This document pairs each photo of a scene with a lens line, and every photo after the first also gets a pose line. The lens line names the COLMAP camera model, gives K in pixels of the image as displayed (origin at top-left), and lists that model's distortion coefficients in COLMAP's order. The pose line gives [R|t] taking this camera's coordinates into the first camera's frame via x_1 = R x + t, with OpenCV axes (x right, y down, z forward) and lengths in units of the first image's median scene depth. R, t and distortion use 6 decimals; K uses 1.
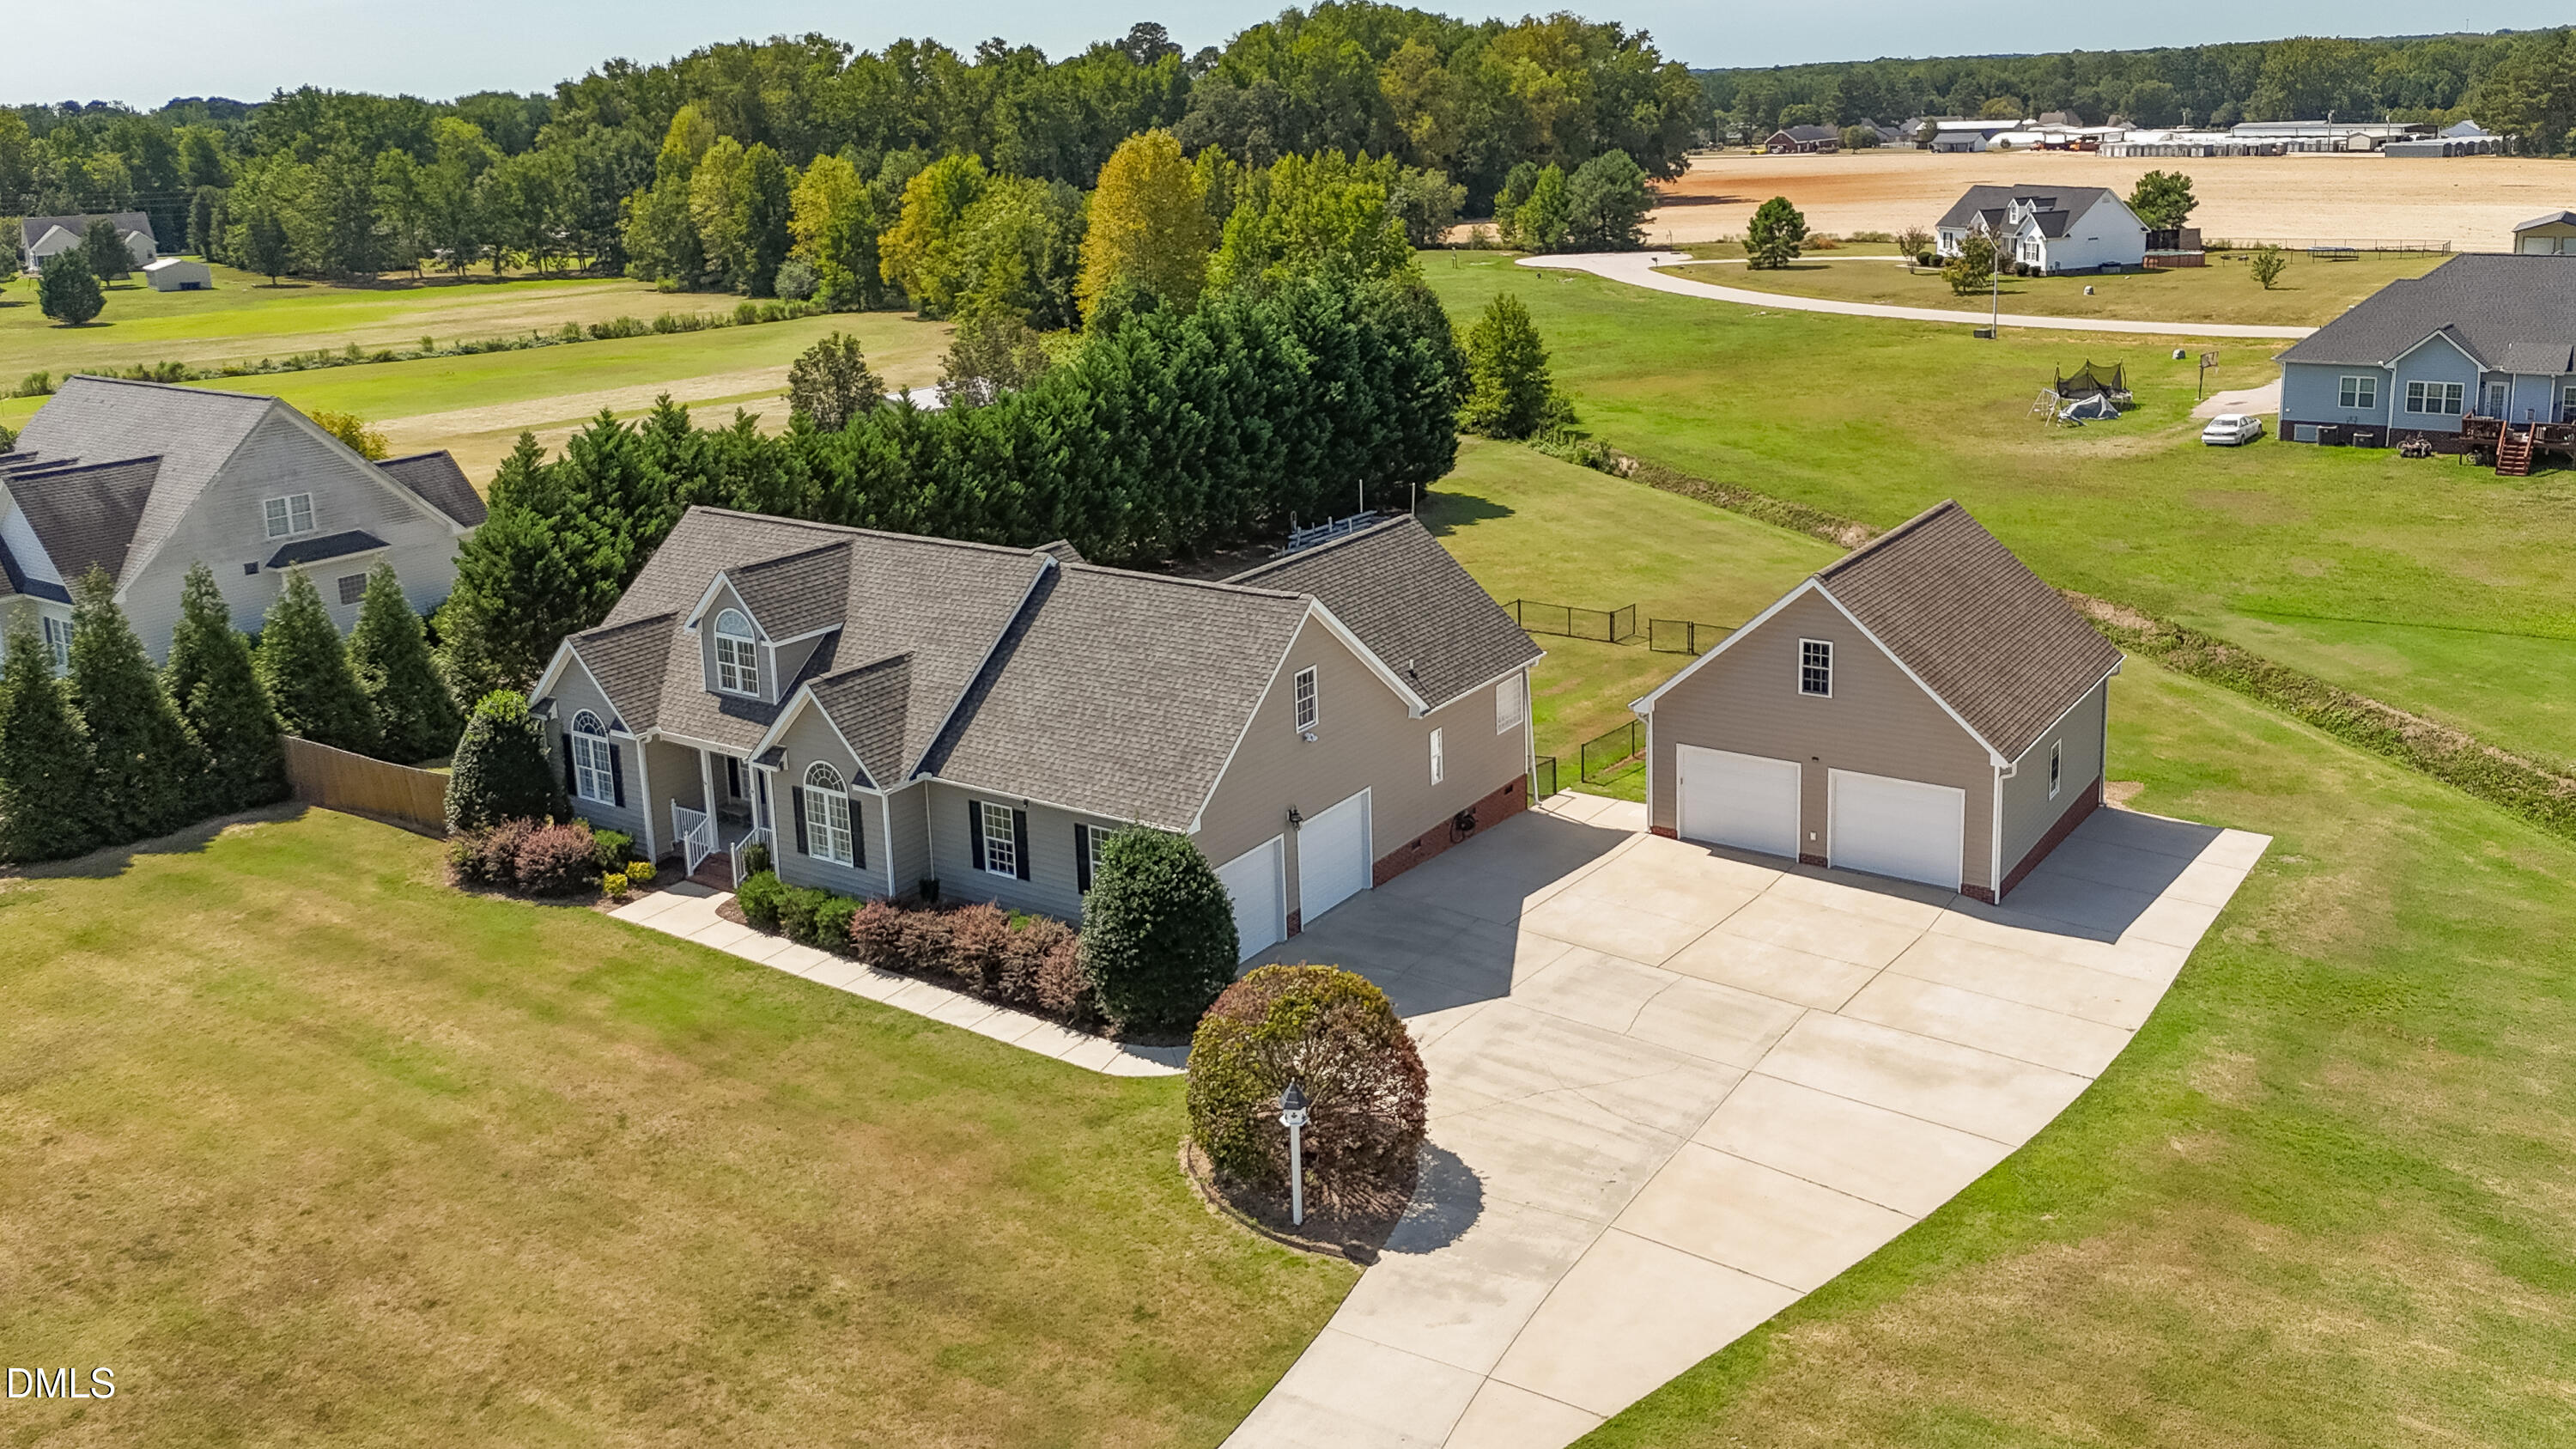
lens RADIAL K [[2030.9, 0, 1375.0], [0, 2030.9, 499.8], [0, 0, 1]] dist [0.084826, -0.085041]
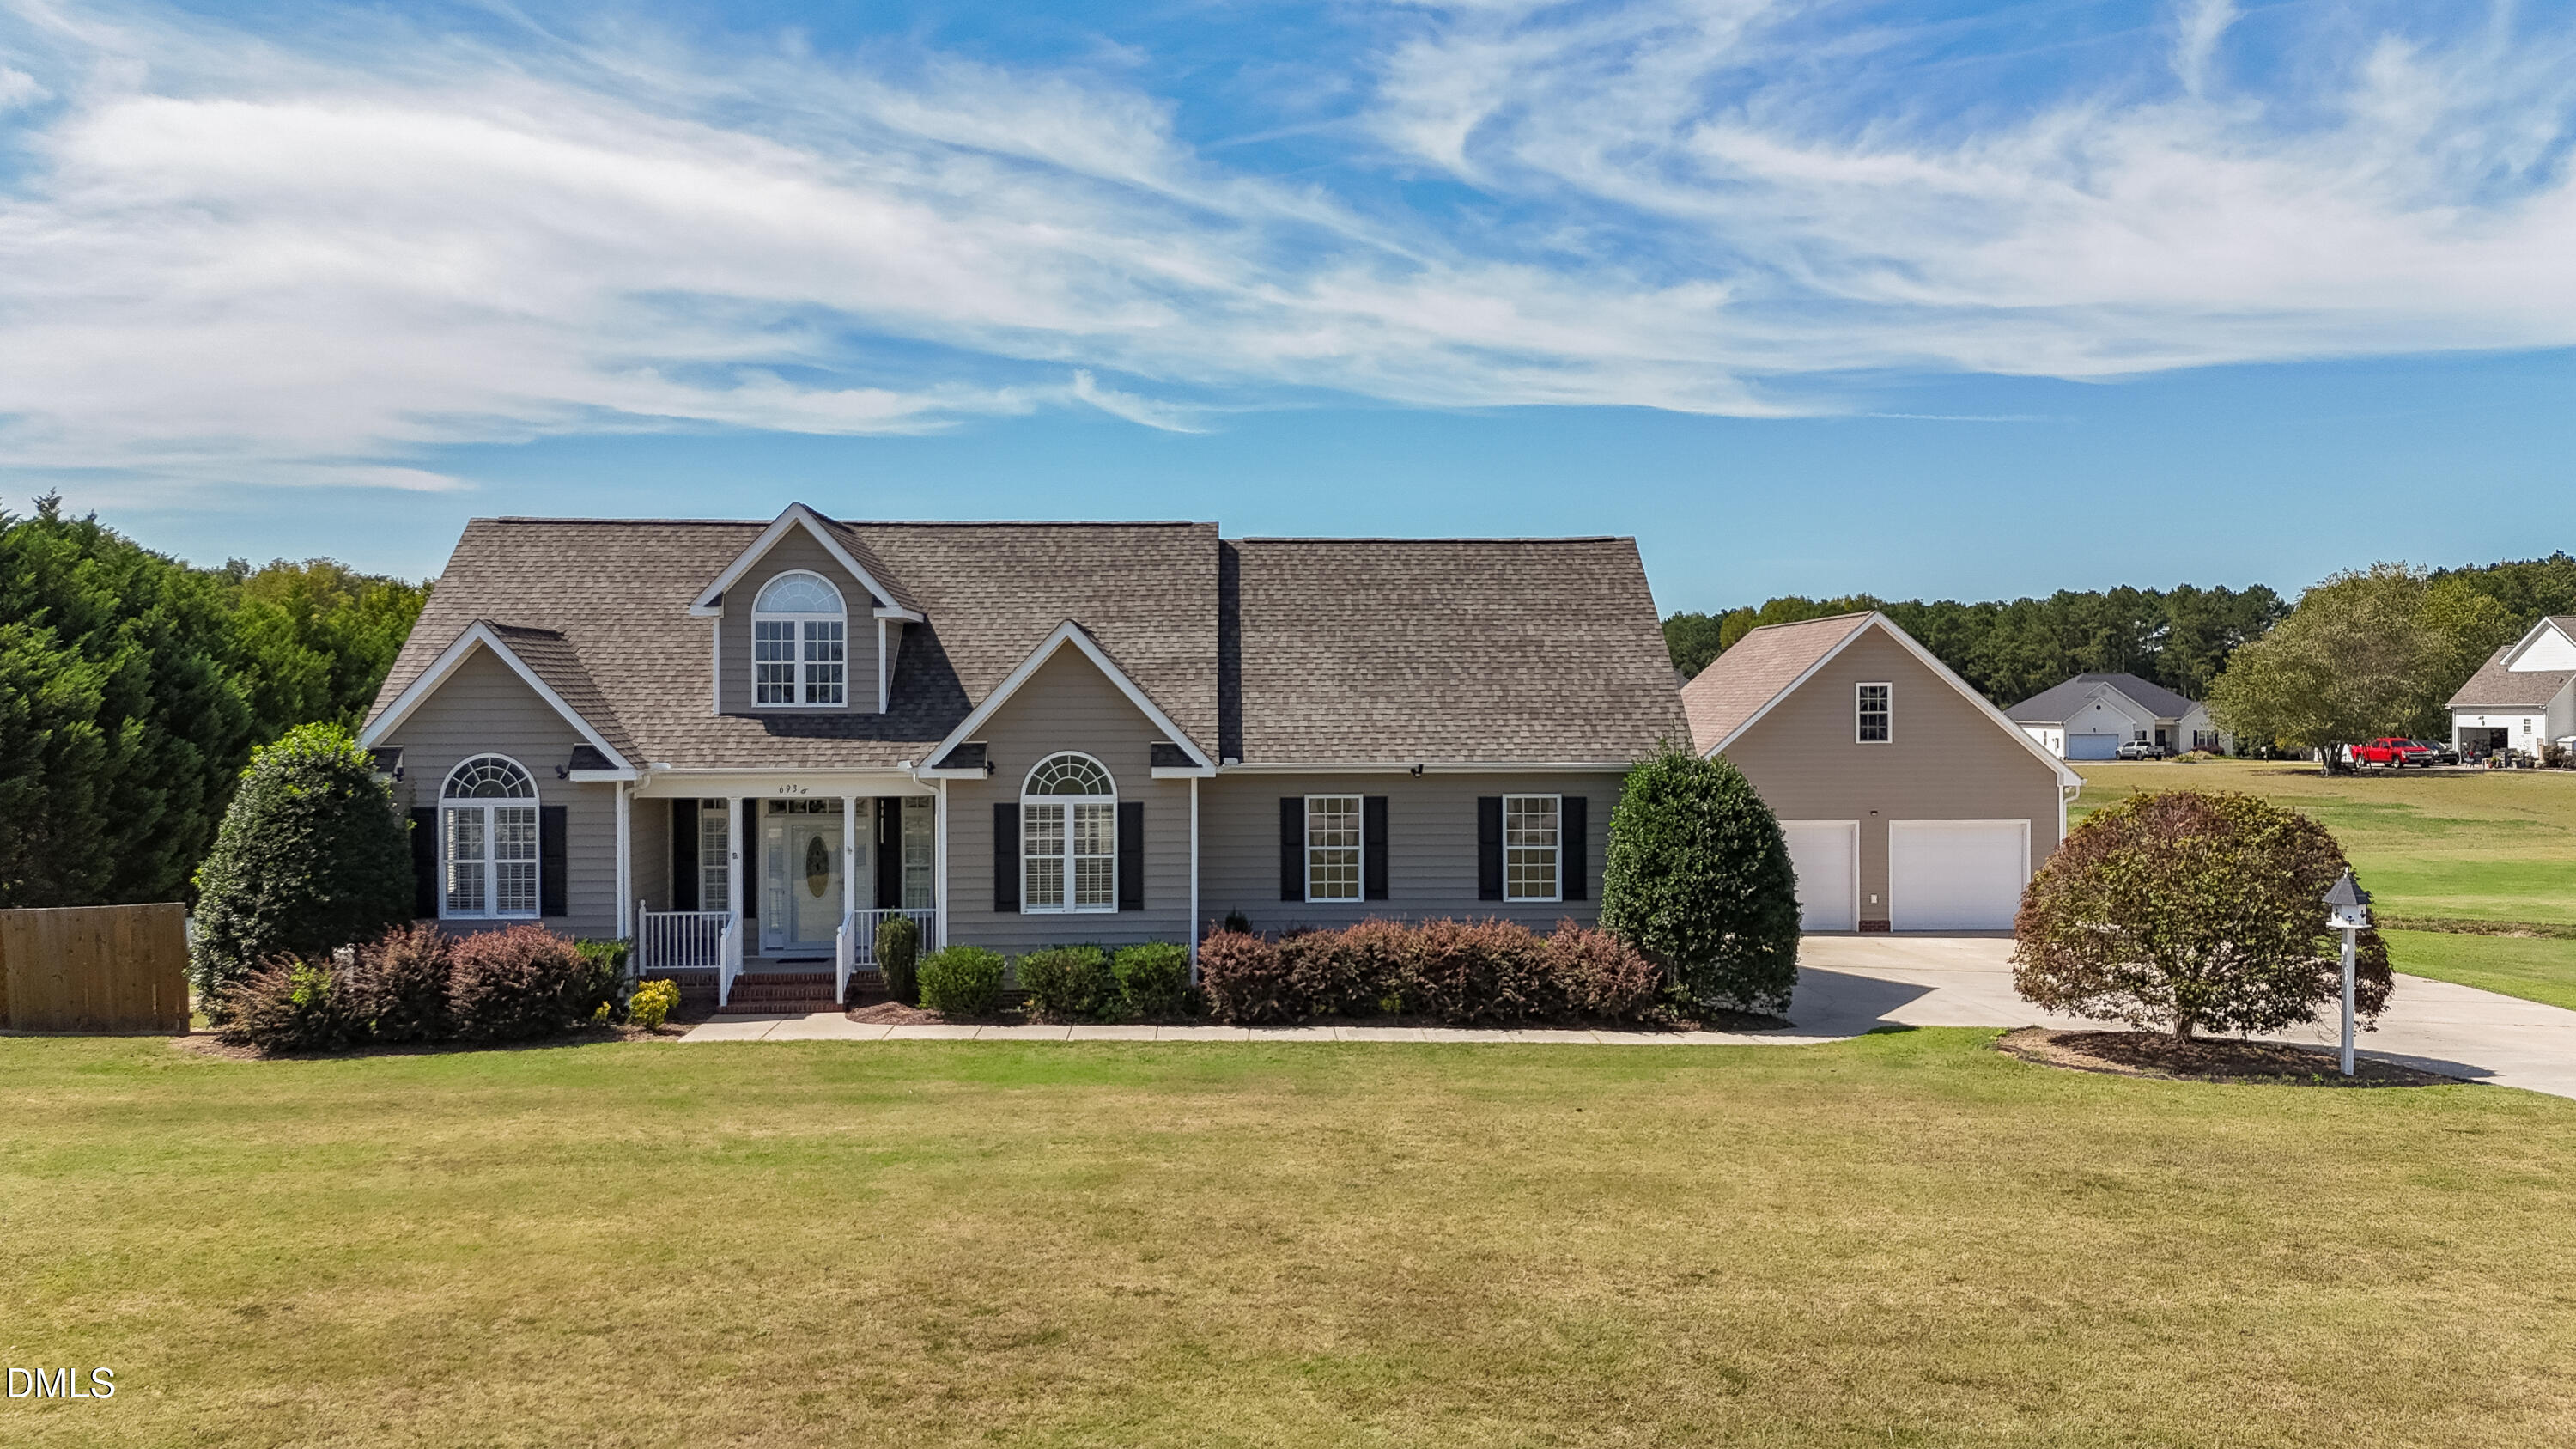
lens RADIAL K [[1912.9, 0, 1293.1], [0, 1912.9, 725.5], [0, 0, 1]] dist [0.078383, -0.072671]
pose [[0.810651, 0.025408, 0.584978, -0.538055], [0.091262, 0.981366, -0.169094, 0.216427], [-0.578374, 0.190462, 0.793226, 0.435498]]
